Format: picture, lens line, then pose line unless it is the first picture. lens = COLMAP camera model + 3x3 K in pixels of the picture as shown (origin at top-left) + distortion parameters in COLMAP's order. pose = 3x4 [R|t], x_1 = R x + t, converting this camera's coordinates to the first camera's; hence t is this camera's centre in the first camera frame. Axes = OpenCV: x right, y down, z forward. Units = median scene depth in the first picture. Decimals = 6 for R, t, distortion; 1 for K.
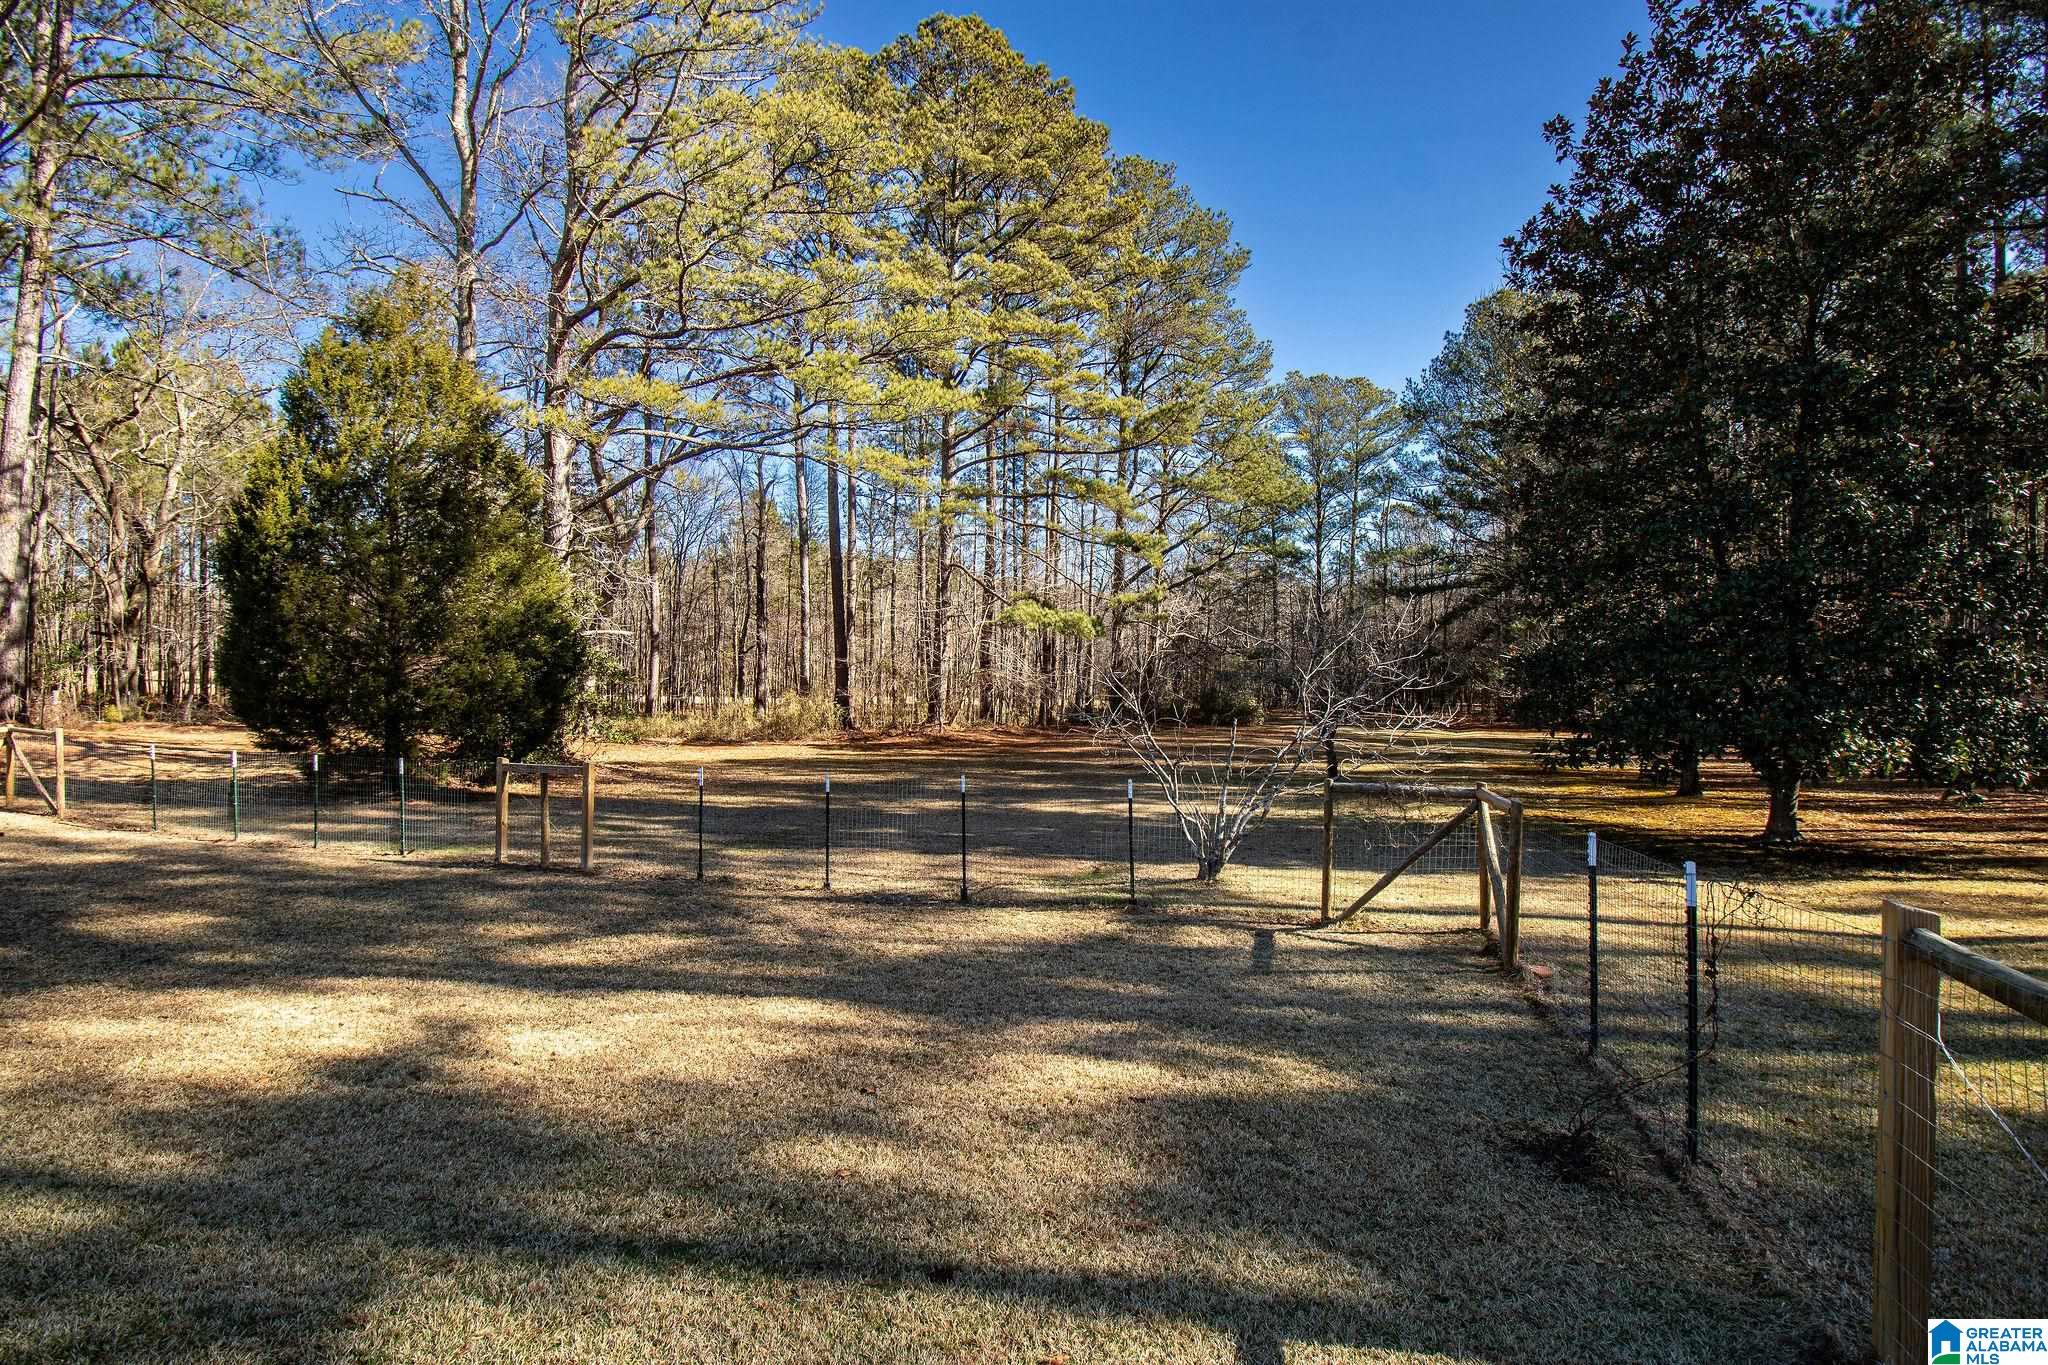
lens RADIAL K [[938.2, 0, 1024.0], [0, 938.2, 682.5], [0, 0, 1]] dist [-0.000674, -0.000289]
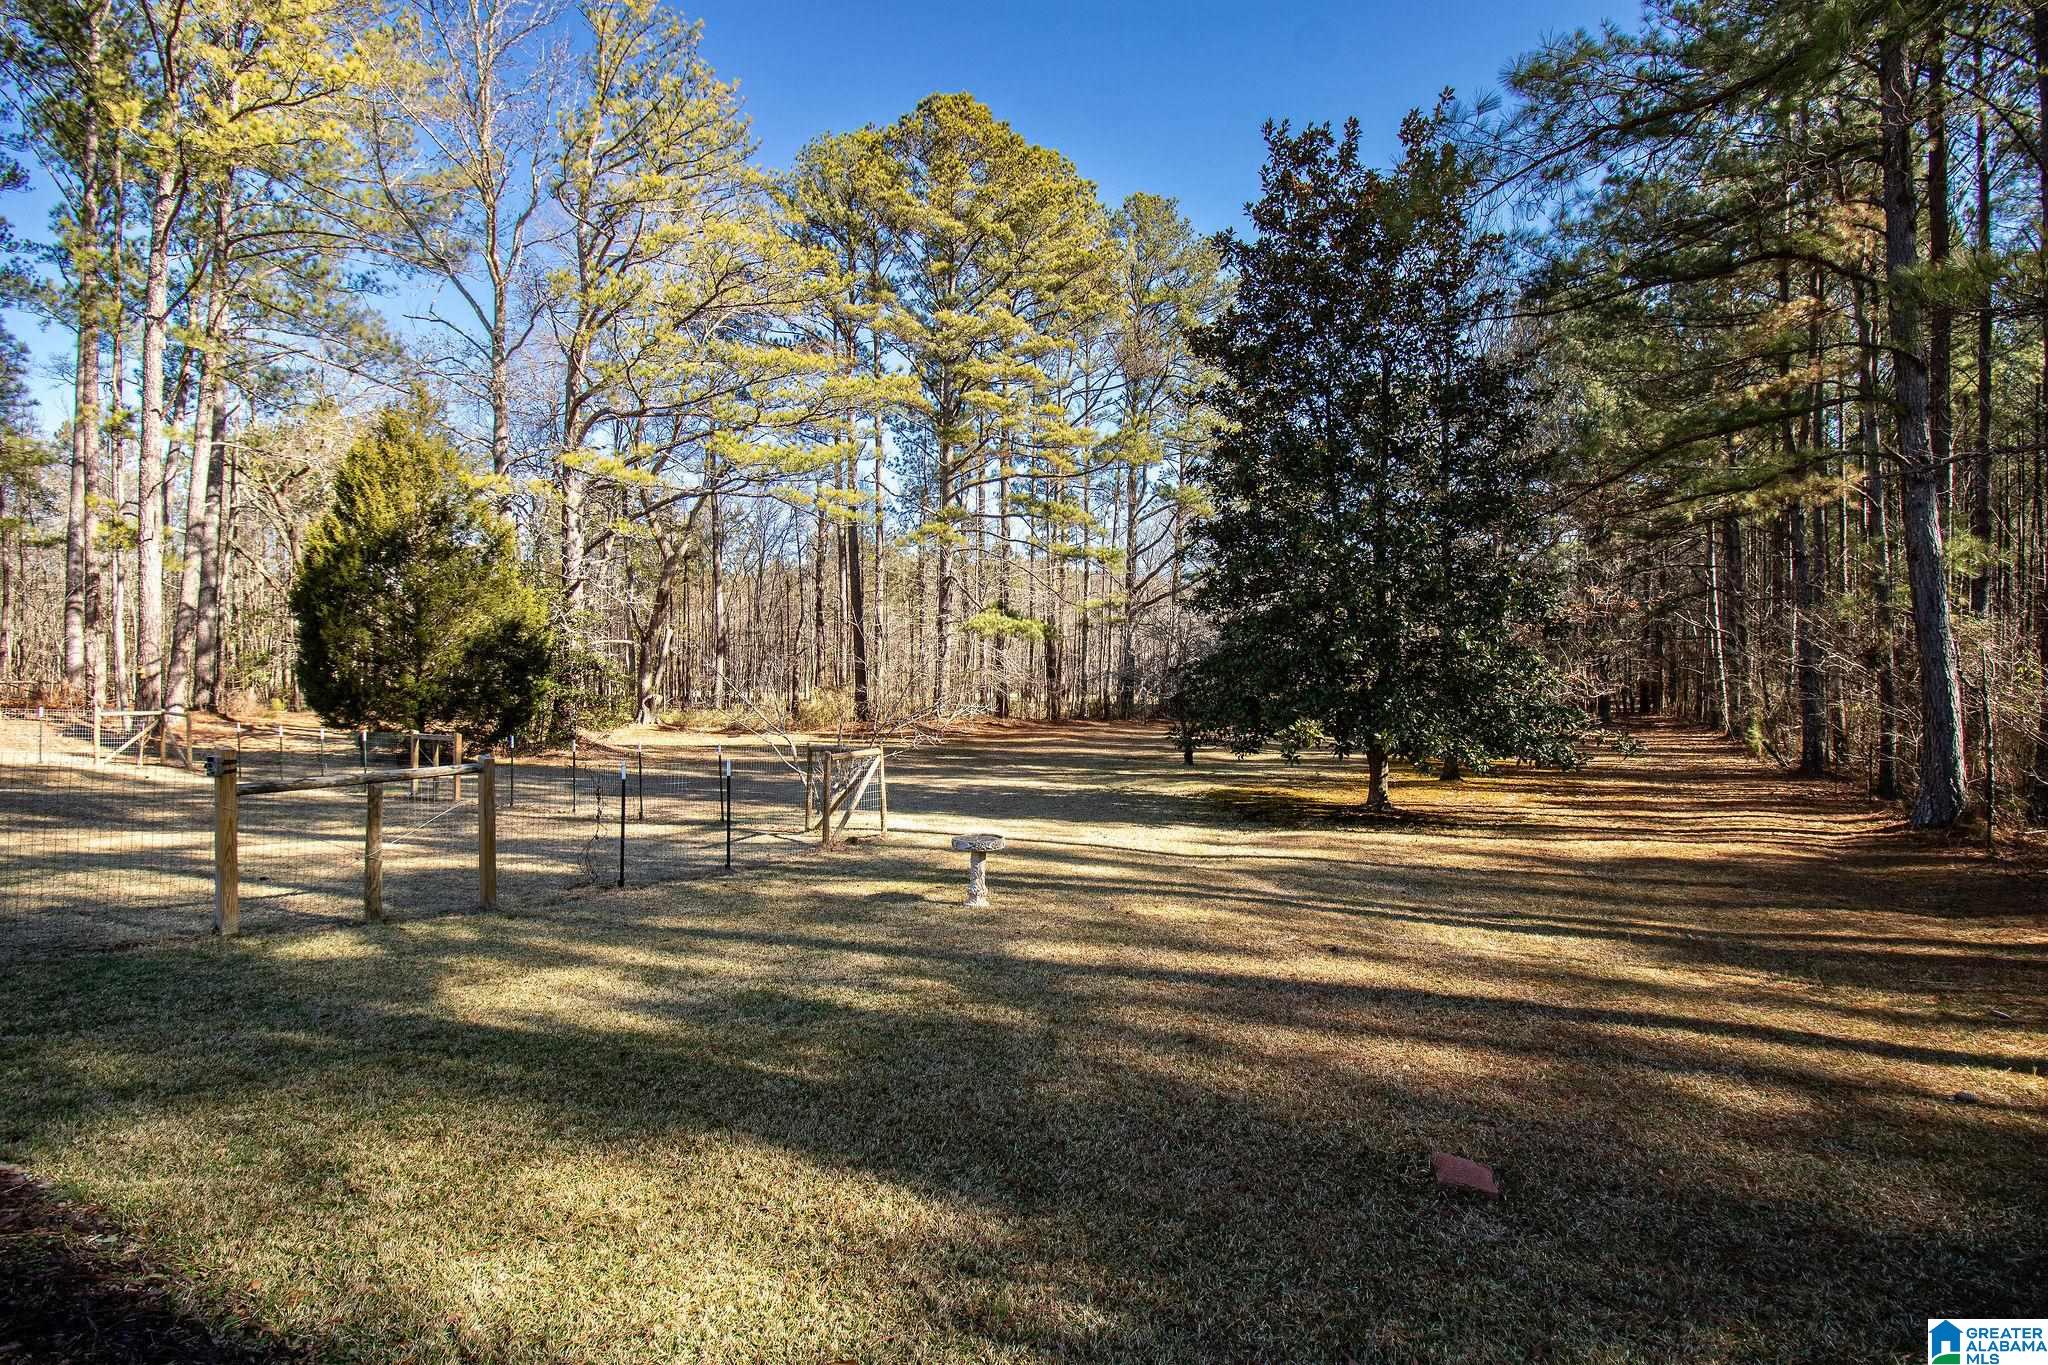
lens RADIAL K [[955.1, 0, 1032.8], [0, 955.1, 664.7], [0, 0, 1]] dist [0.014025, -0.000173]
pose [[0.987904, -0.000854, -0.155064, 0.350950], [-0.001781, 0.999856, -0.016853, -0.002665], [0.155057, 0.016925, 0.987761, -0.203255]]
